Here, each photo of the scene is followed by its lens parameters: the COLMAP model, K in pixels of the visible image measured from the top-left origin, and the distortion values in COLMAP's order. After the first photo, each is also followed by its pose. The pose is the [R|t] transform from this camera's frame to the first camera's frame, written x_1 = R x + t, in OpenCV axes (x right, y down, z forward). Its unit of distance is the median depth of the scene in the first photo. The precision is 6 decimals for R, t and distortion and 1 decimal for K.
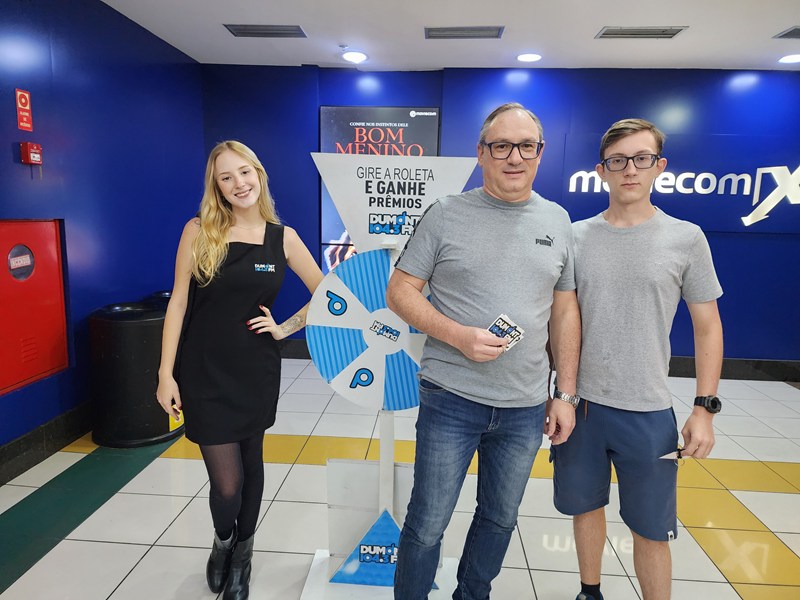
lens RADIAL K [[559.4, 0, 396.3], [0, 559.4, 303.3], [0, 0, 1]] dist [0.068367, -0.070686]
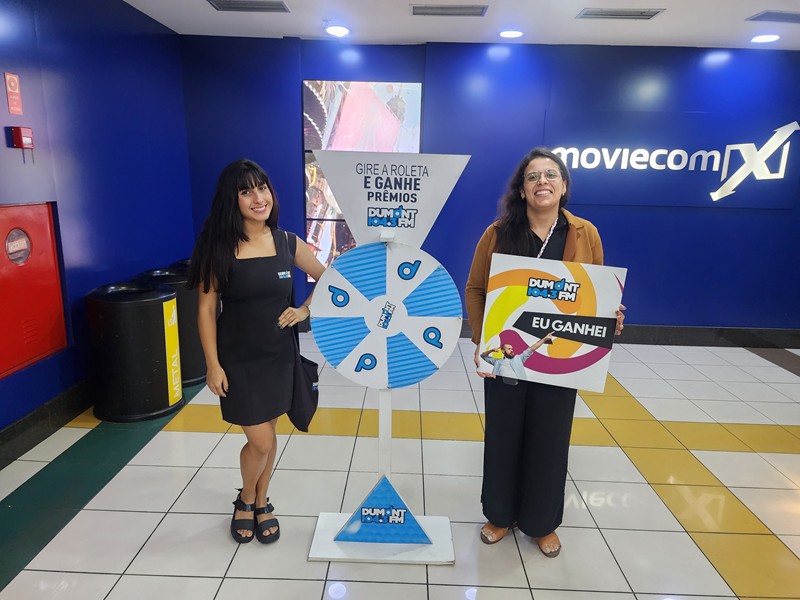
lens RADIAL K [[559.4, 0, 397.3], [0, 559.4, 309.8], [0, 0, 1]] dist [0.068367, -0.070686]
pose [[0.998978, -0.010492, 0.043974, -0.033889], [0.007194, 0.997196, 0.074488, -0.036721], [-0.044632, -0.074095, 0.996252, -0.067152]]
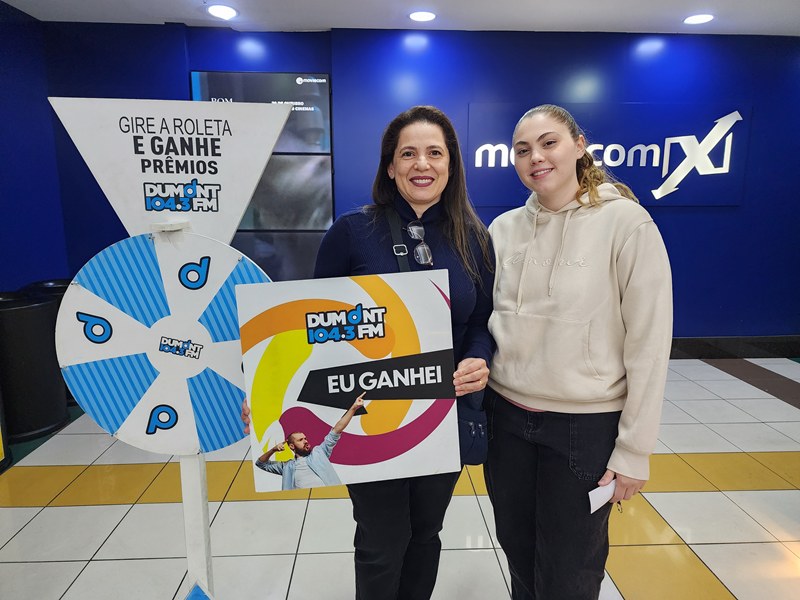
lens RADIAL K [[559.4, 0, 402.3], [0, 559.4, 295.0], [0, 0, 1]] dist [0.068367, -0.070686]
pose [[0.992920, -0.042264, 0.111011, 0.158612], [0.041017, 0.999067, 0.013495, -0.011049], [-0.111477, -0.008846, 0.993728, 0.201789]]
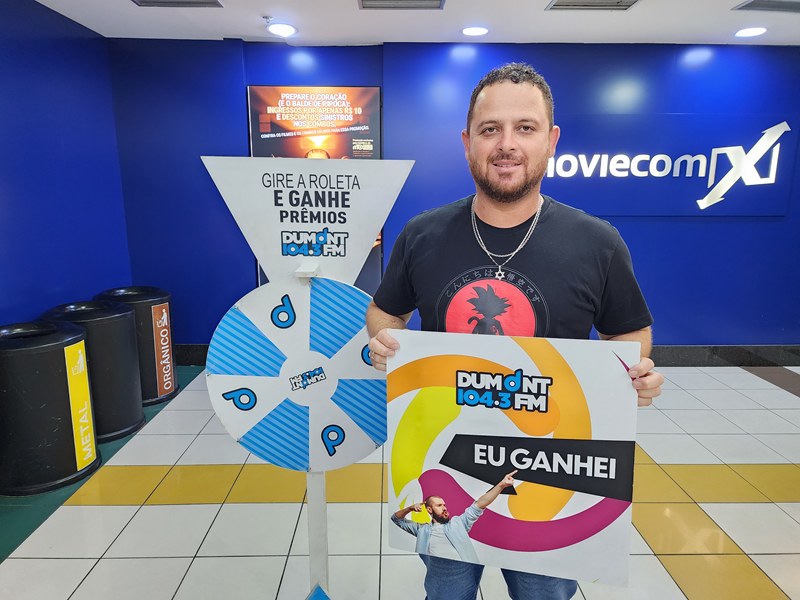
lens RADIAL K [[559.4, 0, 398.5], [0, 559.4, 304.3], [0, 0, 1]] dist [0.068367, -0.070686]
pose [[0.996200, -0.037995, 0.078368, 0.042603], [0.034665, 0.998455, 0.043424, -0.069813], [-0.079896, -0.040543, 0.995978, 0.150734]]
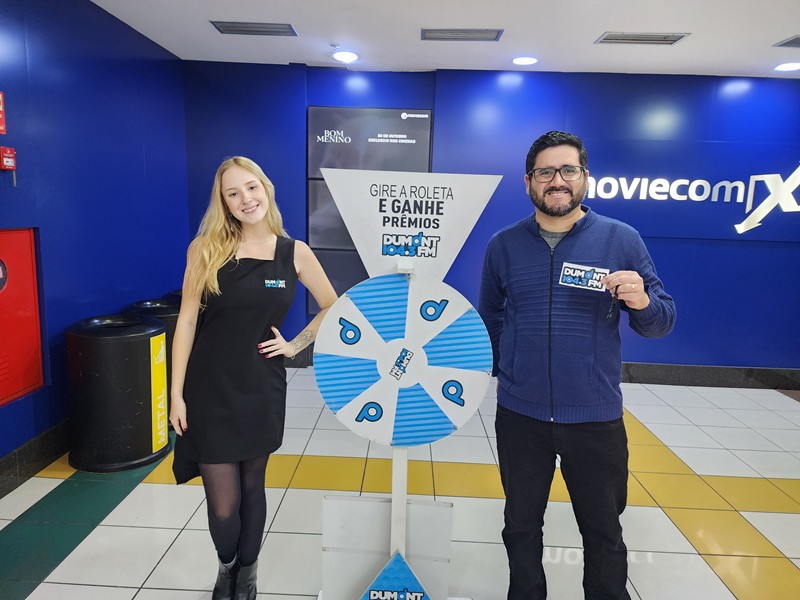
lens RADIAL K [[559.4, 0, 393.7], [0, 559.4, 297.8], [0, 0, 1]] dist [0.068367, -0.070686]
pose [[0.999231, 0.001491, 0.039184, -0.054492], [-0.001461, 0.999999, -0.000798, -0.044454], [-0.039185, 0.000740, 0.999232, 0.062337]]
